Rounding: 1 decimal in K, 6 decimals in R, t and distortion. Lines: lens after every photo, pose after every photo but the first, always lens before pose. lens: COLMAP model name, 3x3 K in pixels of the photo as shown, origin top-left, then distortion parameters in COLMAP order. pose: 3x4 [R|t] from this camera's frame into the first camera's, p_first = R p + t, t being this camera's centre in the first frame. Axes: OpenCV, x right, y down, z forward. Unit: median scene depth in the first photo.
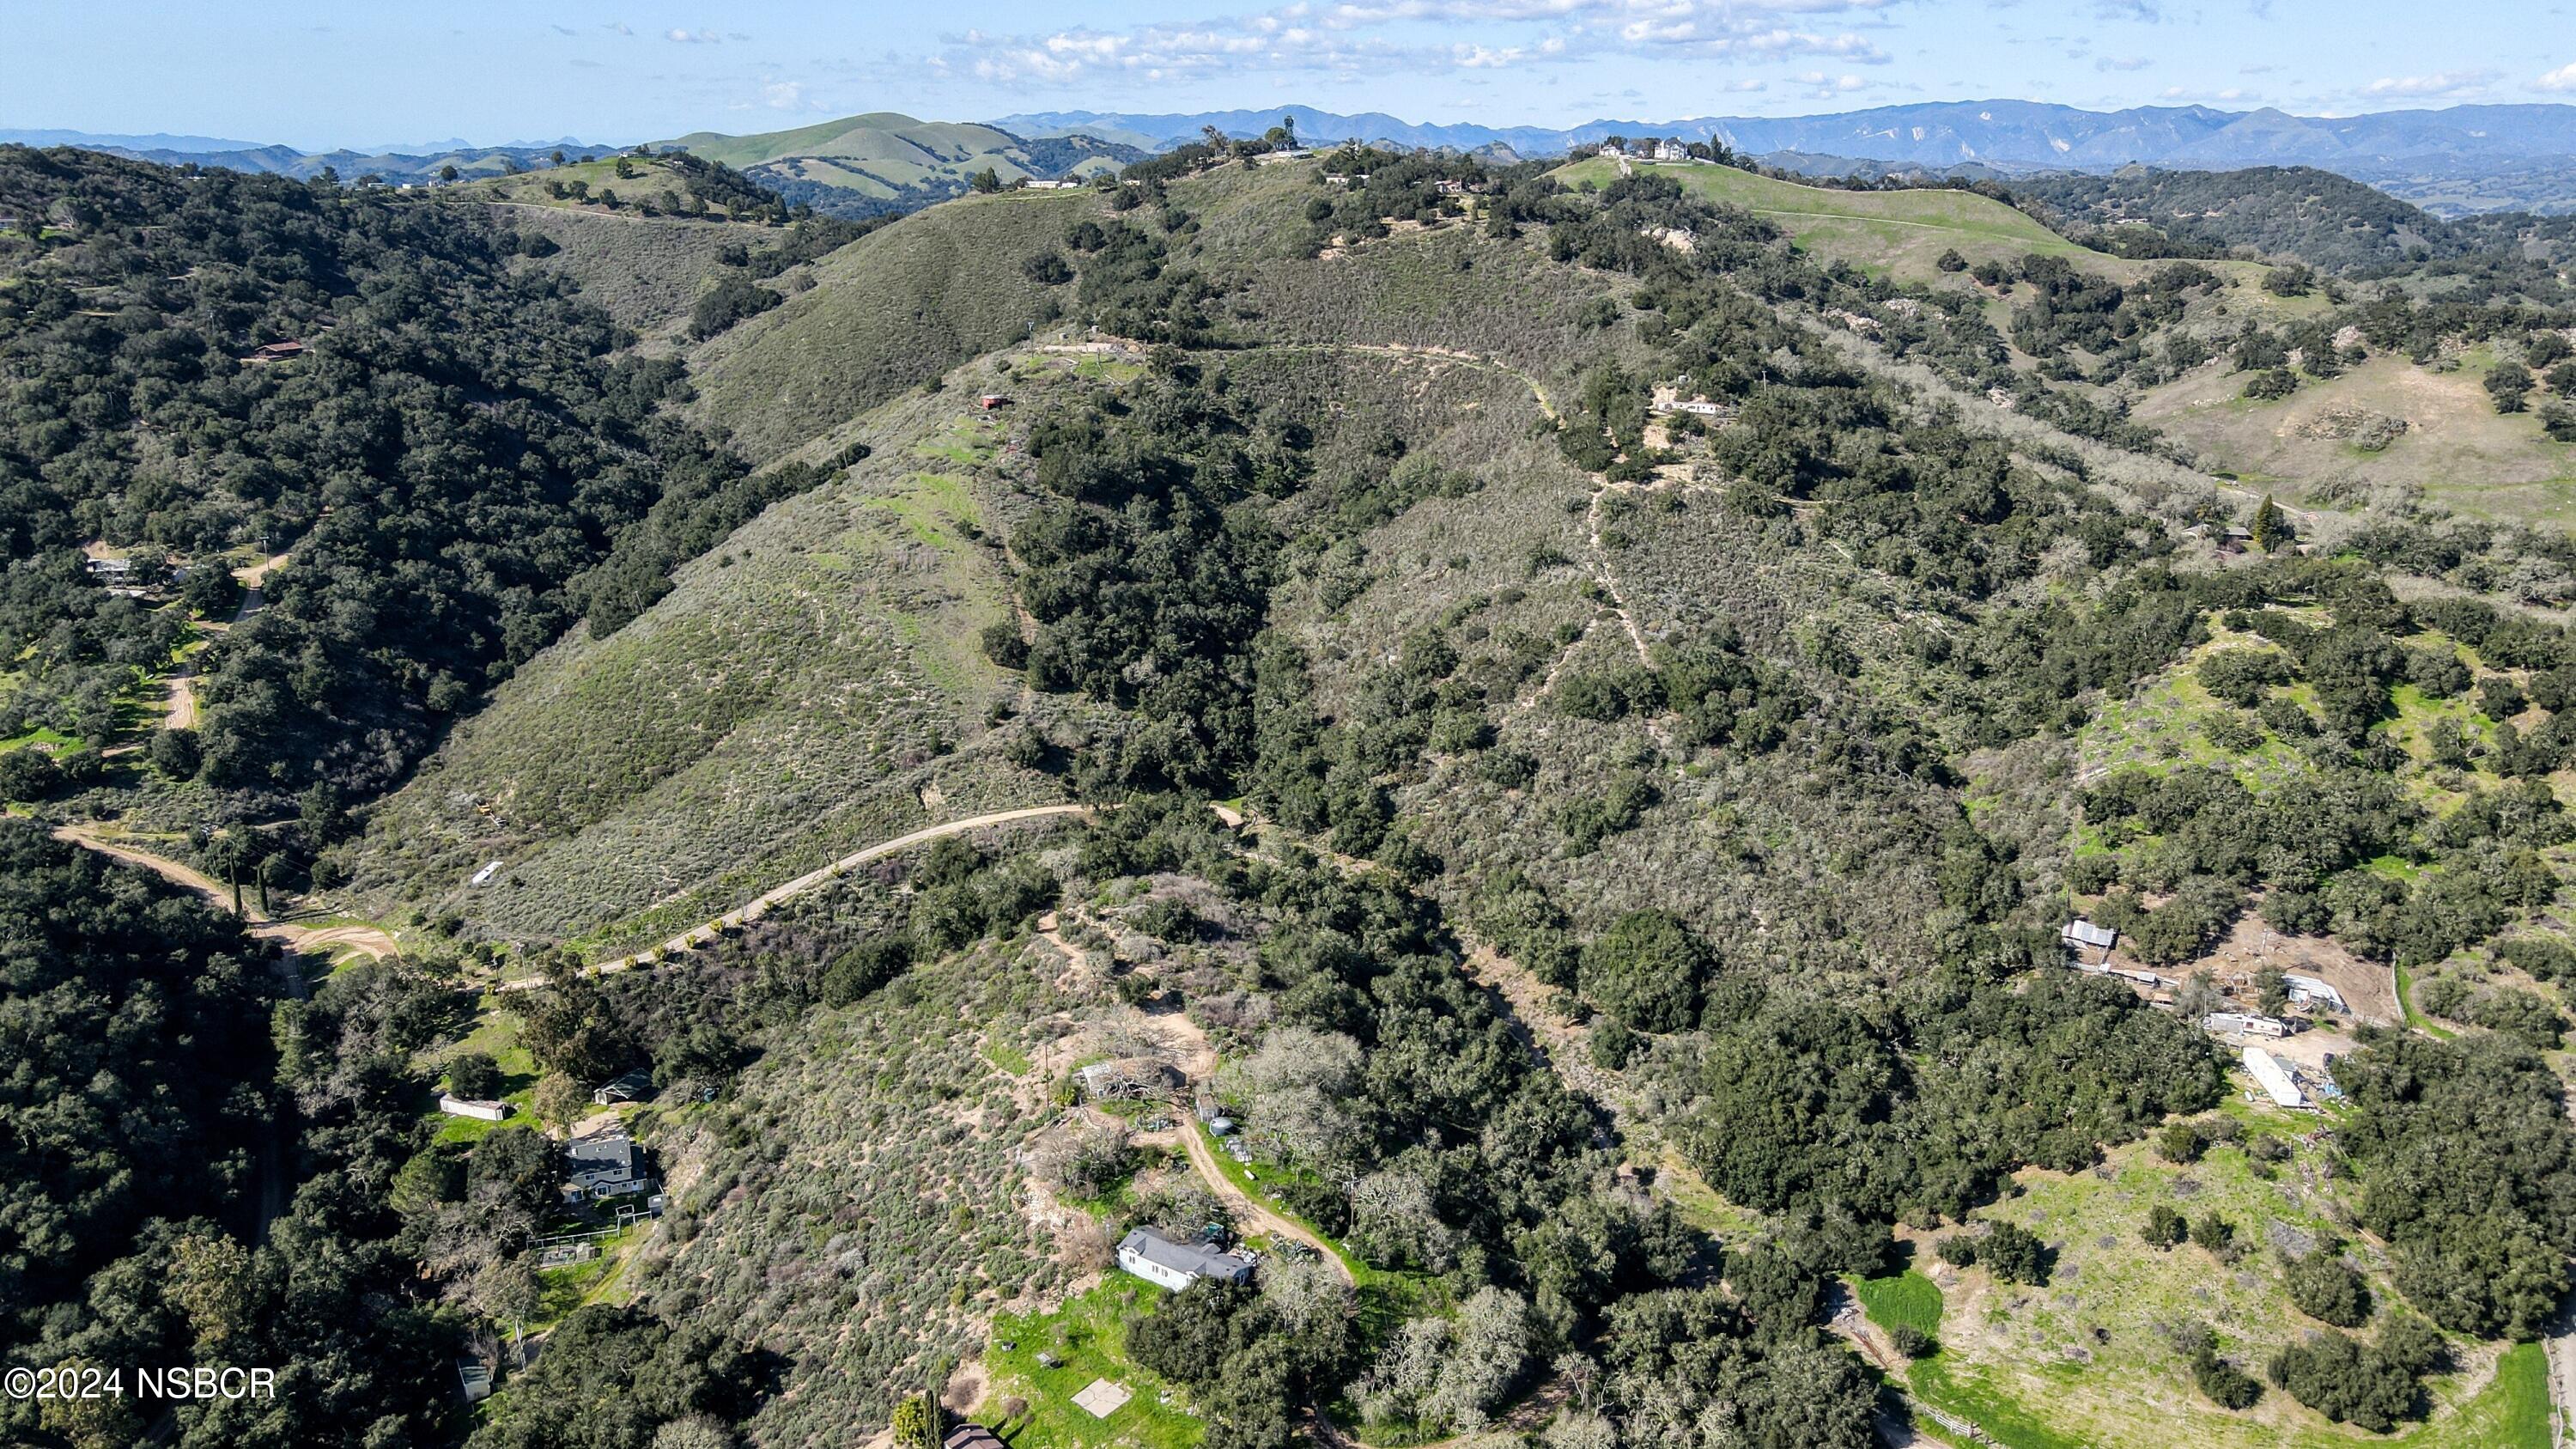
lens RADIAL K [[1908.1, 0, 1266.5], [0, 1908.1, 703.1], [0, 0, 1]] dist [-0.008298, 0.044707]
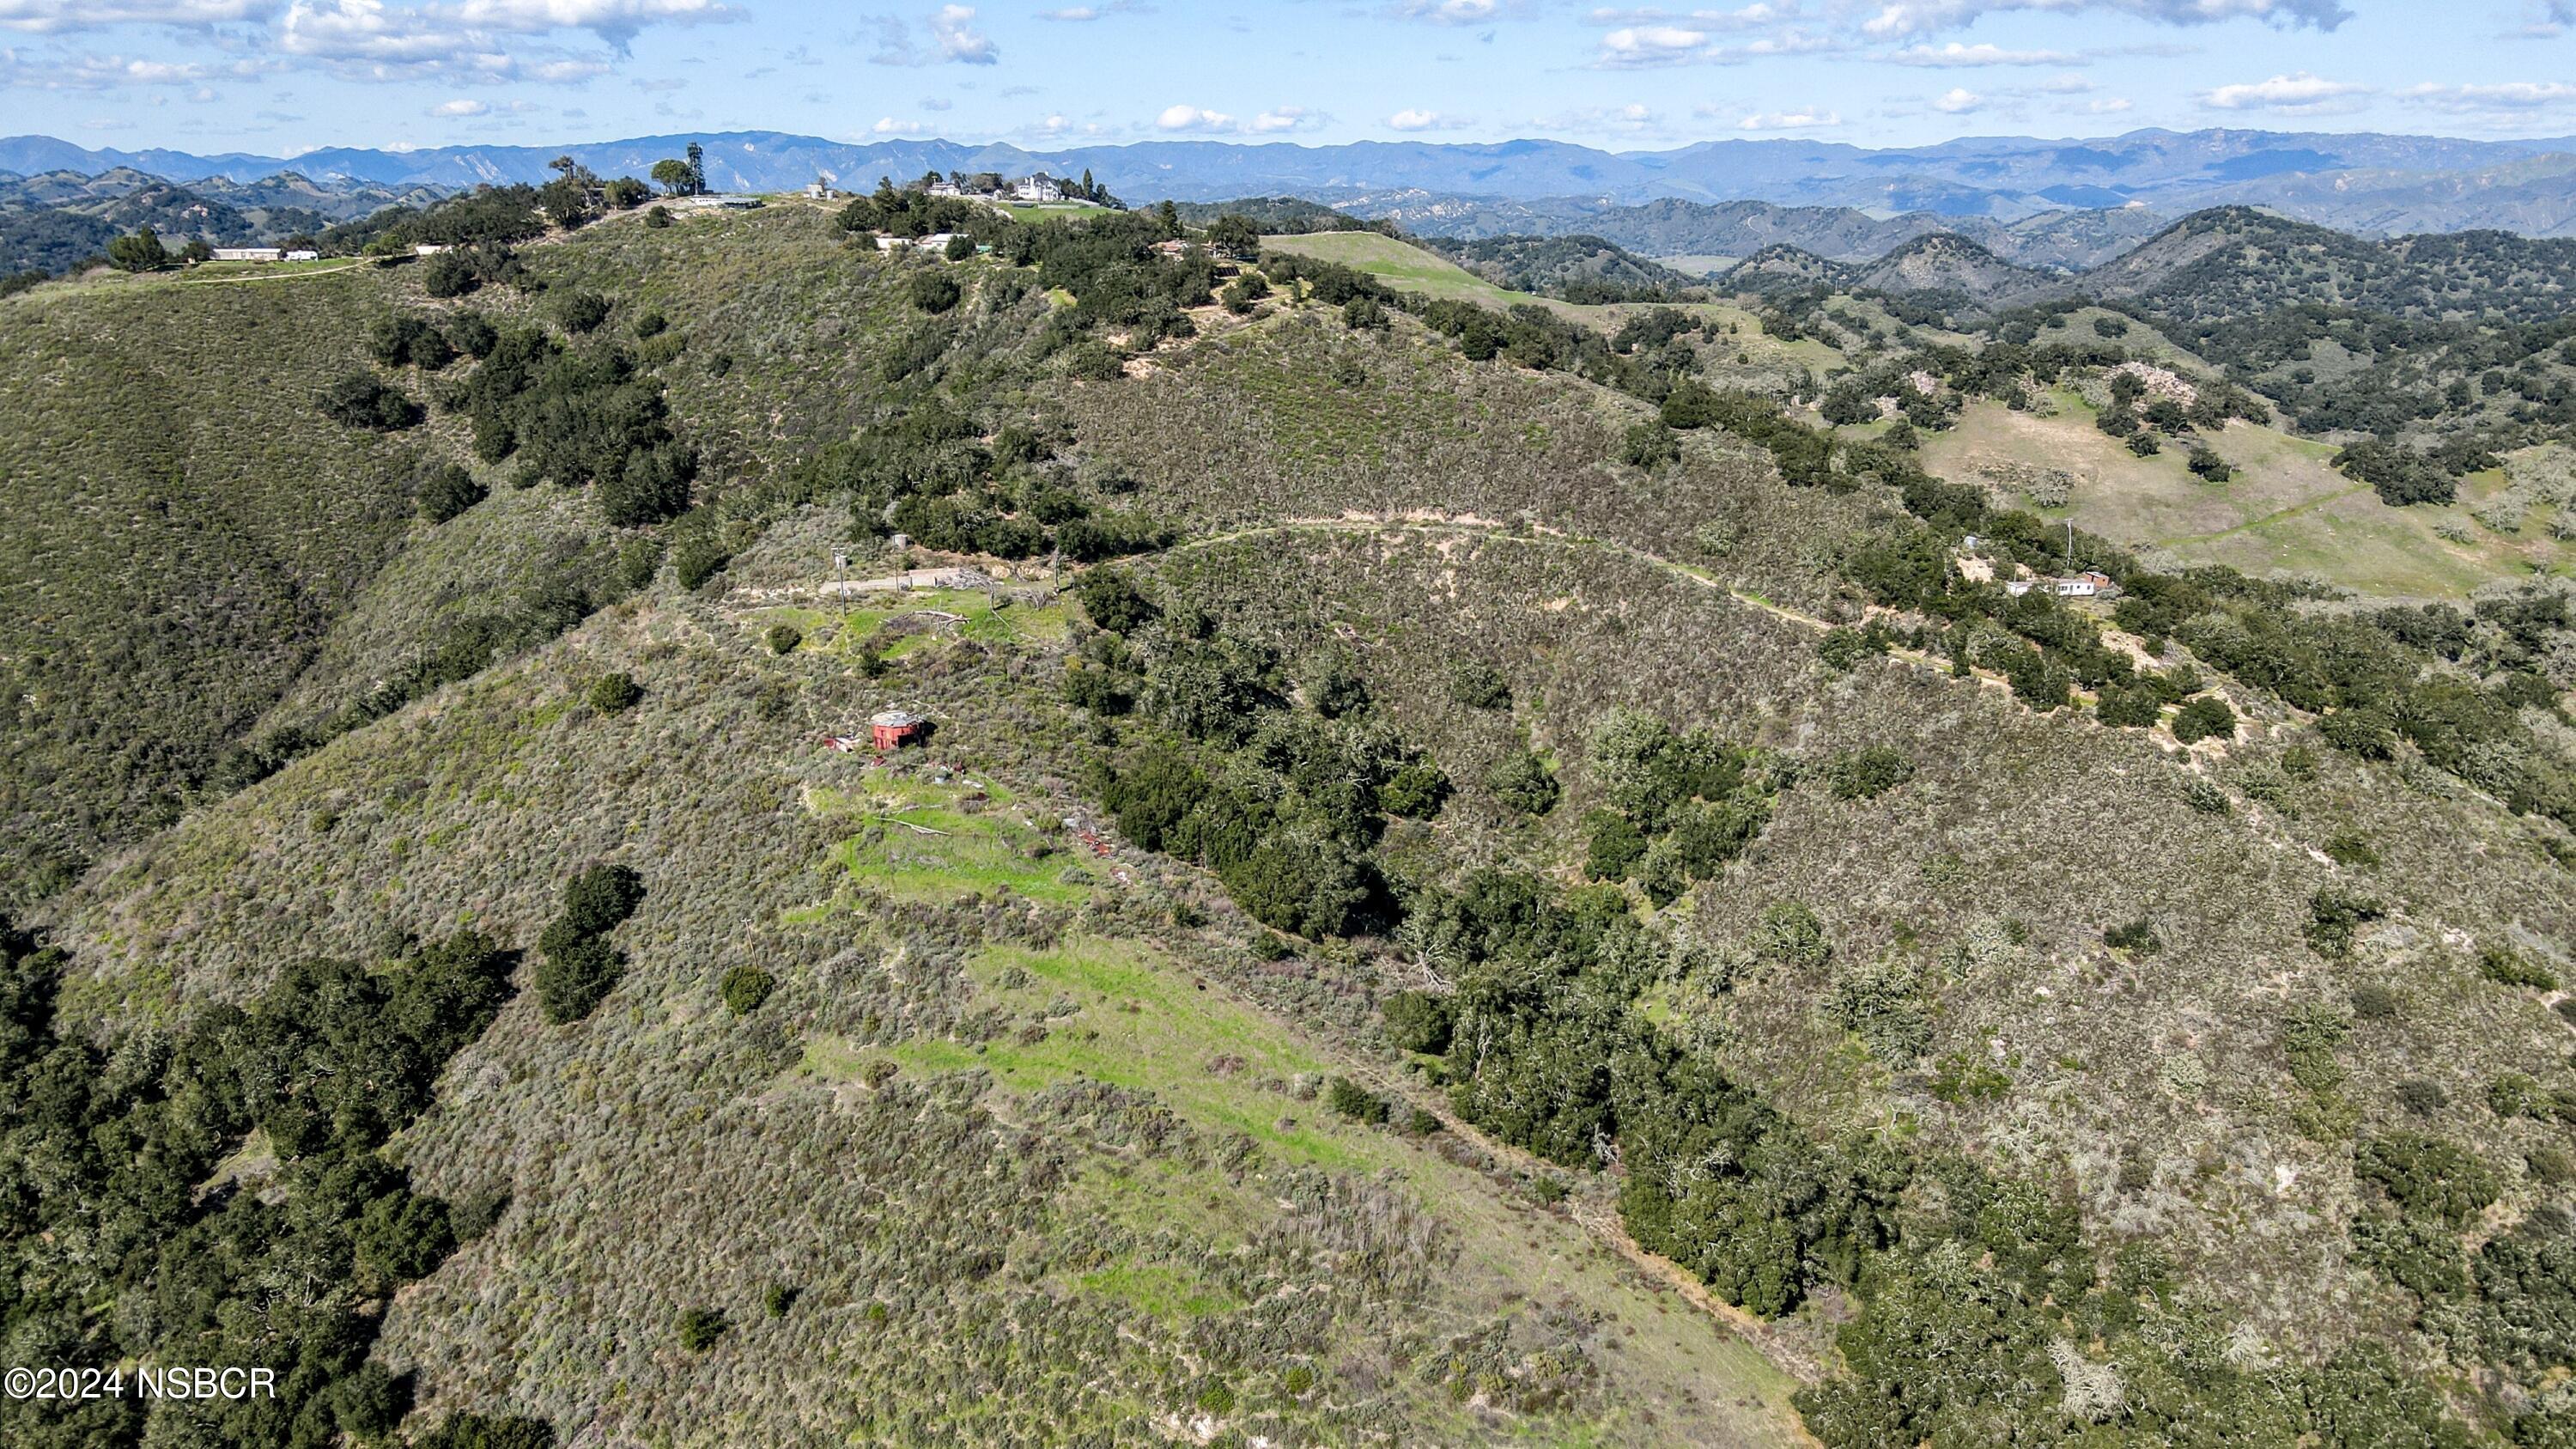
lens RADIAL K [[1908.1, 0, 1265.7], [0, 1908.1, 713.4], [0, 0, 1]] dist [-0.008298, 0.044707]
pose [[0.816318, -0.160386, 0.554889, -0.308080], [0.165488, 0.985345, 0.041349, -0.153473], [-0.553389, 0.058074, 0.830896, 0.503871]]
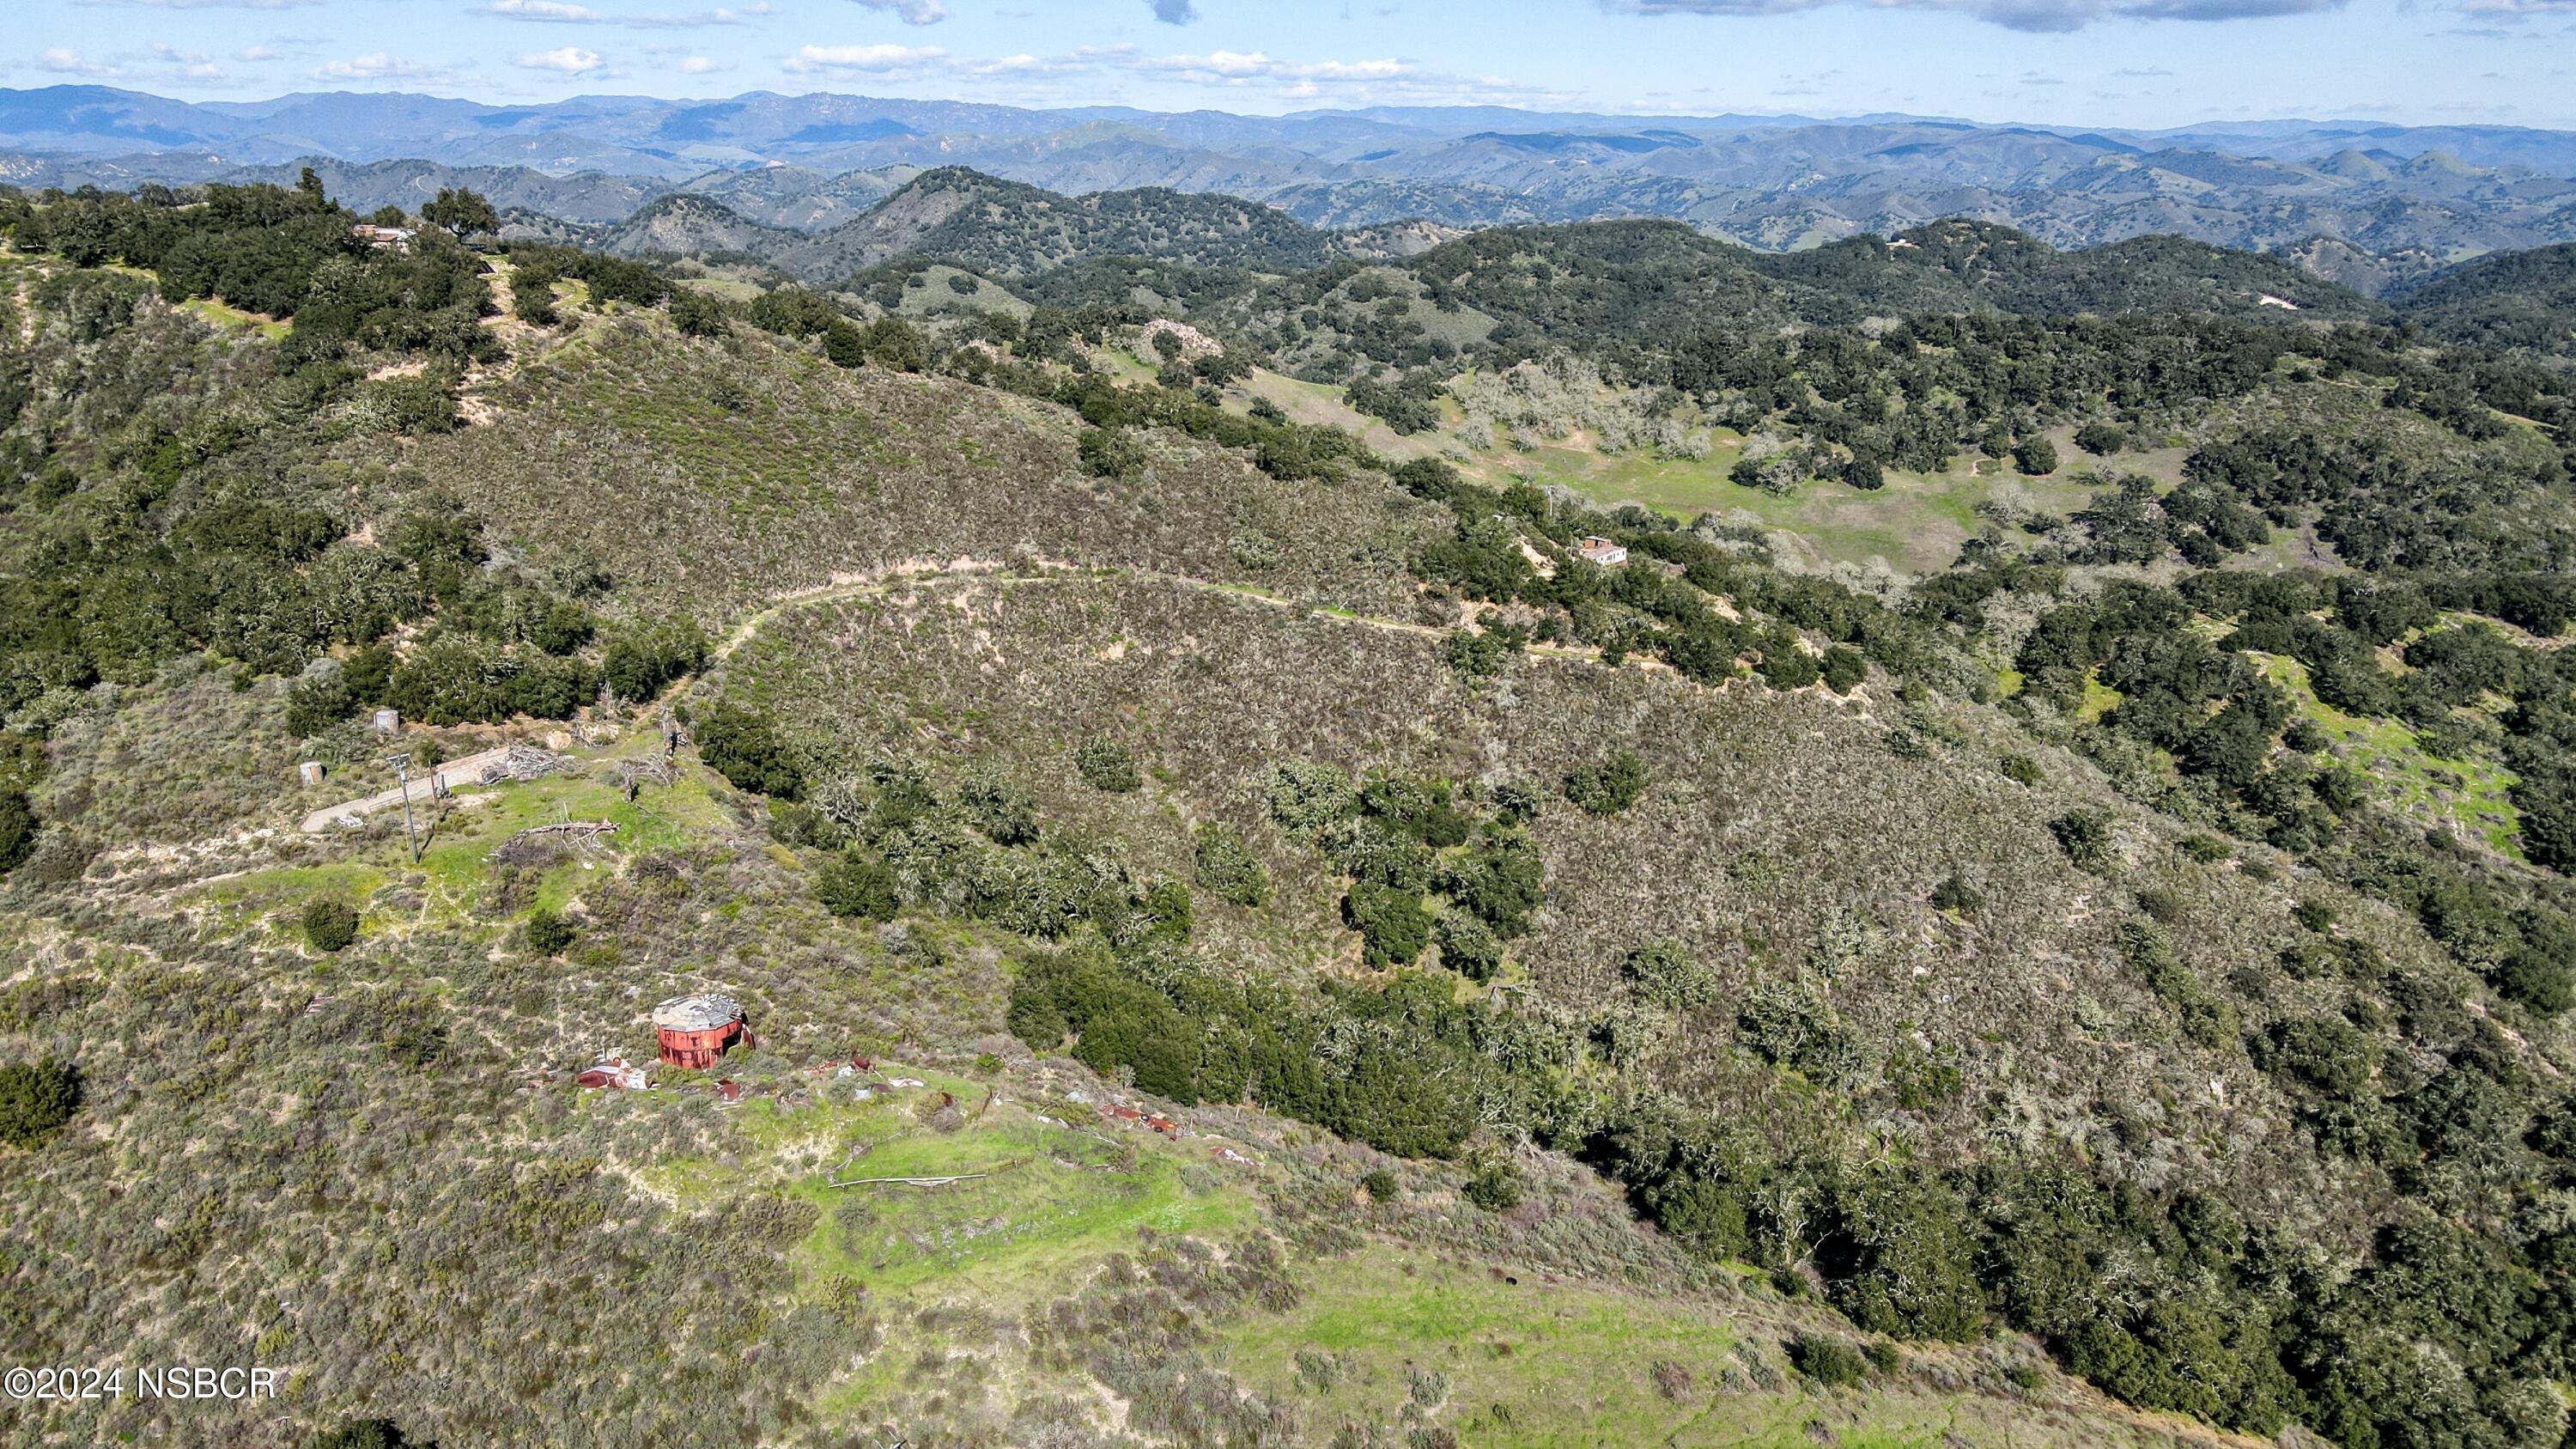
lens RADIAL K [[1908.1, 0, 1264.1], [0, 1908.1, 703.4], [0, 0, 1]] dist [-0.008298, 0.044707]
pose [[0.281645, -0.275598, 0.919088, -0.351655], [0.267232, 0.942495, 0.200726, -0.224336], [-0.921555, 0.189076, 0.339097, 0.742065]]
